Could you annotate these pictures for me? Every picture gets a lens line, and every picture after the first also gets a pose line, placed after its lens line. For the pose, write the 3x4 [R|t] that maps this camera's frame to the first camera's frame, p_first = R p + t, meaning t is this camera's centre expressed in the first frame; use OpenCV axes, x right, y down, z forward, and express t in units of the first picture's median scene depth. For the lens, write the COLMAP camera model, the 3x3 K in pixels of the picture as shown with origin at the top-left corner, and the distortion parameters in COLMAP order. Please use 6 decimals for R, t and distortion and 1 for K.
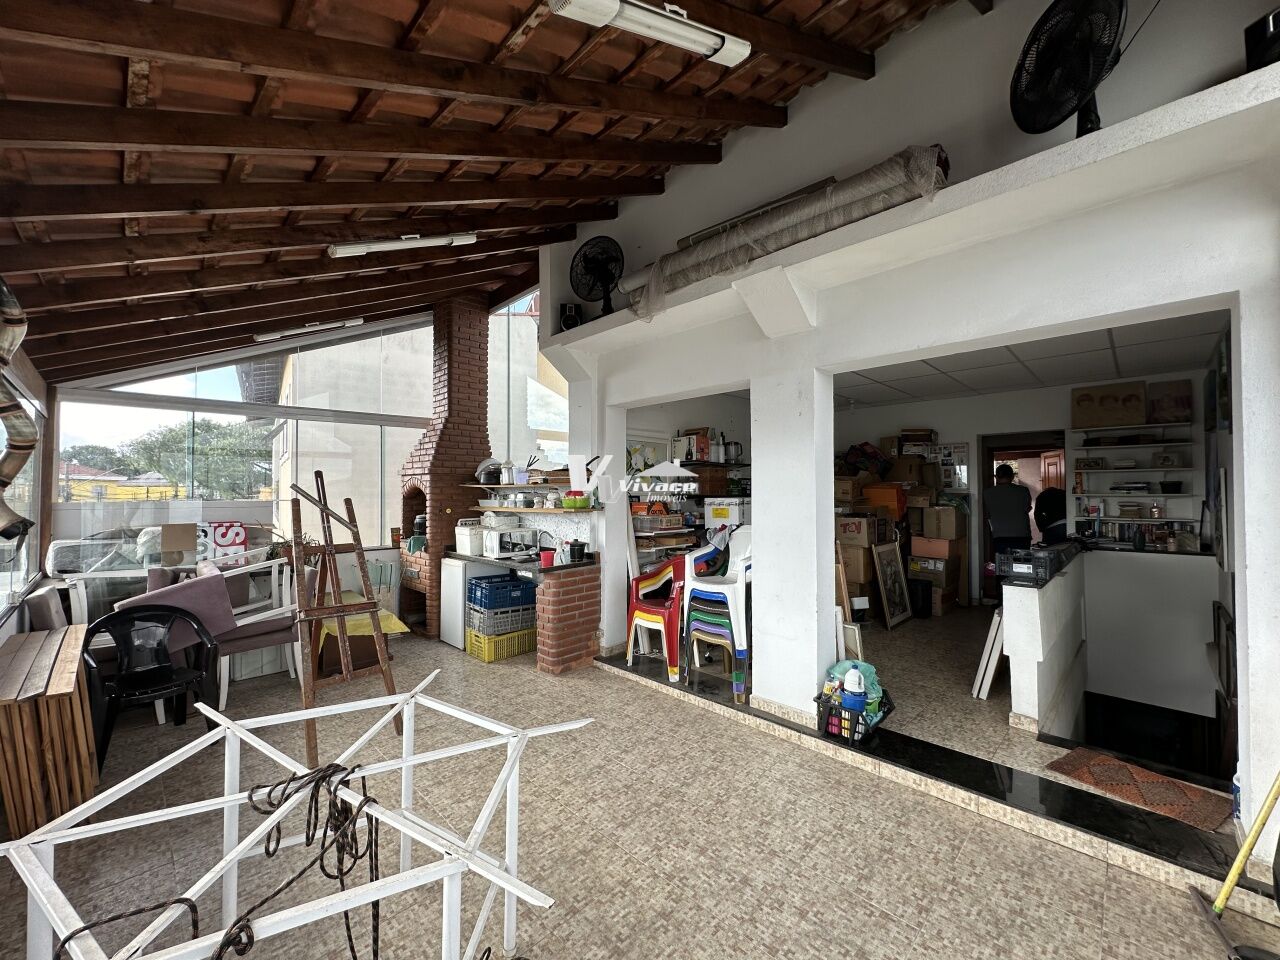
lens RADIAL K [[513.6, 0, 640.0], [0, 513.6, 480.0], [0, 0, 1]] dist [-0.002700, 0.000437]
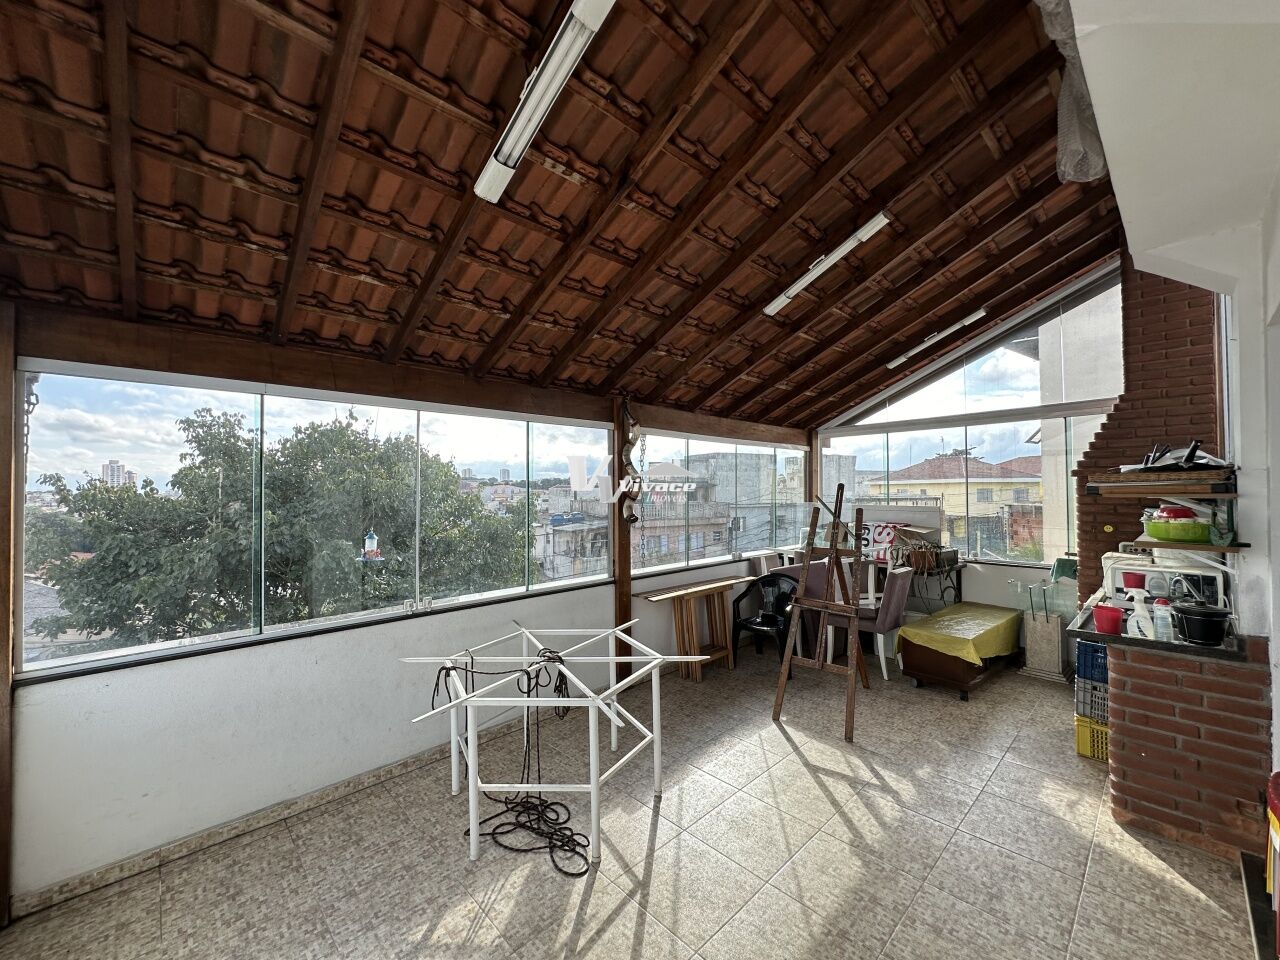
lens RADIAL K [[513.6, 0, 640.0], [0, 513.6, 480.0], [0, 0, 1]] dist [-0.002700, 0.000437]
pose [[-0.024085, -0.017380, -0.999559, 0.435673], [0.025699, 0.999508, -0.017999, -0.012980], [0.999380, -0.026121, -0.023626, 0.475142]]
